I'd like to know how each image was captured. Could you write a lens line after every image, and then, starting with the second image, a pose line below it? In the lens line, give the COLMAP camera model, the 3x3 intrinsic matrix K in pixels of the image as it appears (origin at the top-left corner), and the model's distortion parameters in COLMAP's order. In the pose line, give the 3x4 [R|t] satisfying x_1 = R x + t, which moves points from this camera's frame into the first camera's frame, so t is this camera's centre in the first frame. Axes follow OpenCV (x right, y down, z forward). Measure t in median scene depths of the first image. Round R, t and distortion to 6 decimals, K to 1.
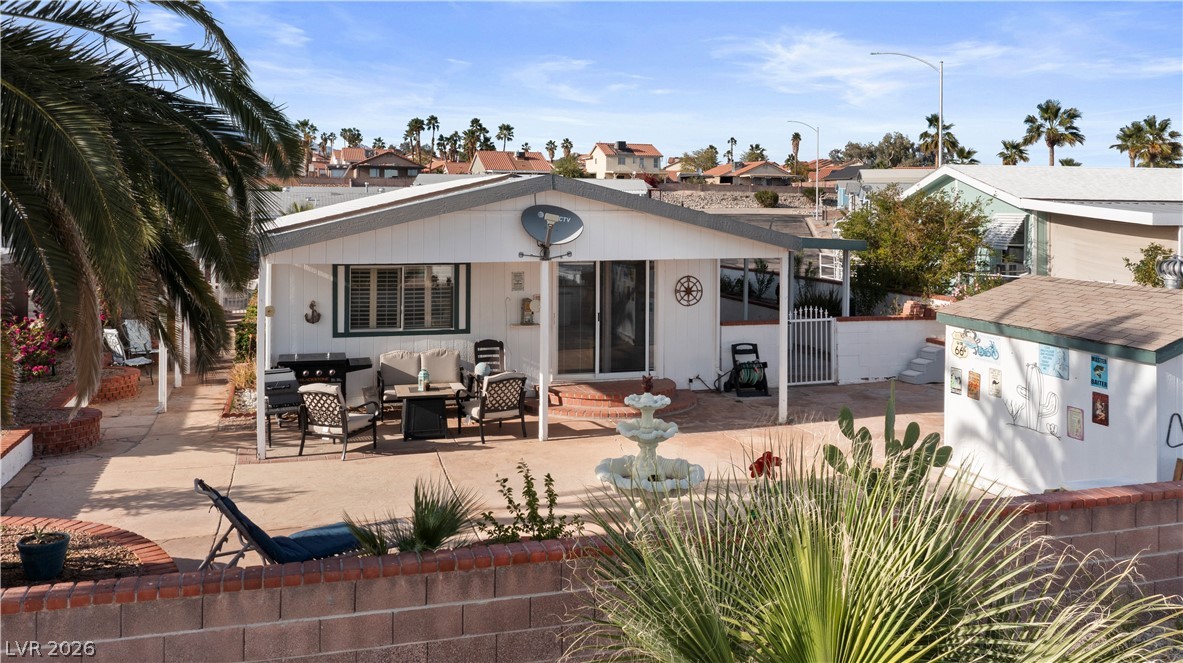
lens RADIAL K [[984.5, 0, 594.3], [0, 984.5, 208.8], [0, 0, 1]] dist [-0.008323, -0.005038]
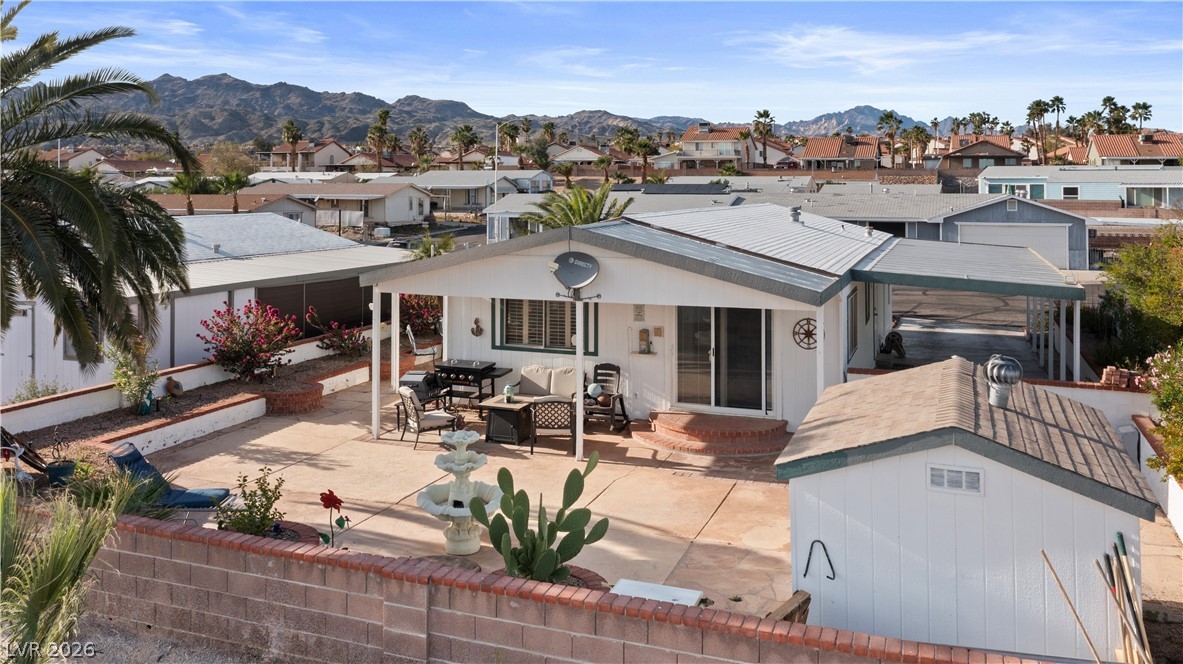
lens RADIAL K [[984.8, 0, 588.5], [0, 984.8, 162.5], [0, 0, 1]] dist [-0.014496, 0.002137]
pose [[0.790607, -0.019808, -0.612004, 0.558586], [0.001279, 0.999528, -0.030699, -0.061280], [0.612323, 0.023488, 0.790259, 0.090284]]
